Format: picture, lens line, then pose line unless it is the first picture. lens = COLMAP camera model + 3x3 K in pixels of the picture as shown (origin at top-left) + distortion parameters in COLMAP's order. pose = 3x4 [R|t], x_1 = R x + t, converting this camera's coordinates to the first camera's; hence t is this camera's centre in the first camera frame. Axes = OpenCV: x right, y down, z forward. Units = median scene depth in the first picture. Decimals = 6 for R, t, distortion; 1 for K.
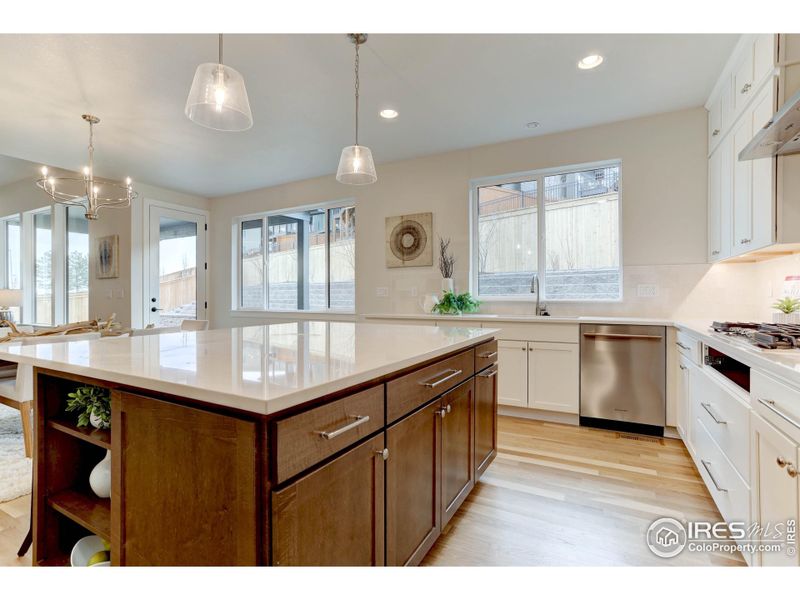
lens RADIAL K [[388.4, 0, 399.4], [0, 388.4, 296.5], [0, 0, 1]] dist [-0.002486, 0.000074]
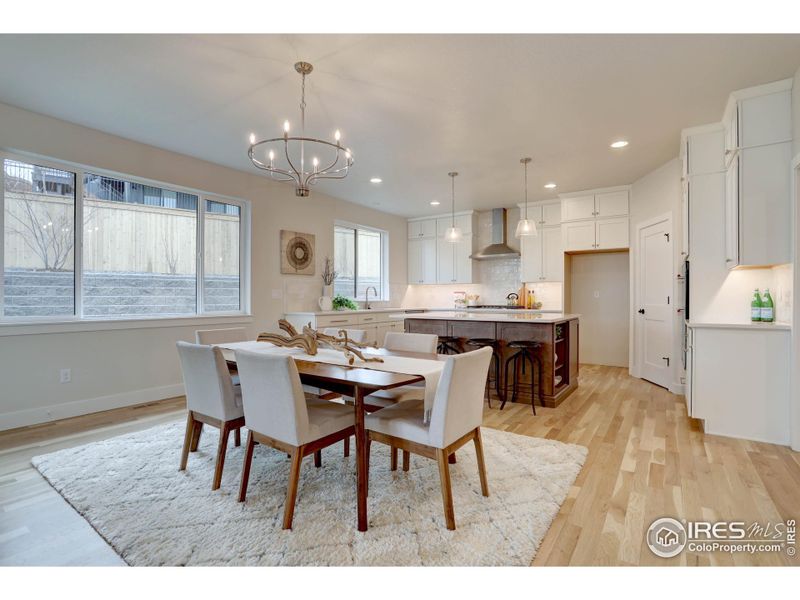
lens RADIAL K [[388.4, 0, 399.4], [0, 388.4, 296.5], [0, 0, 1]] dist [-0.002486, 0.000074]
pose [[0.108645, 0.005020, 0.994068, -1.181792], [0.000554, 0.999987, -0.005110, -0.000015], [-0.994080, 0.001106, 0.108641, 0.555840]]
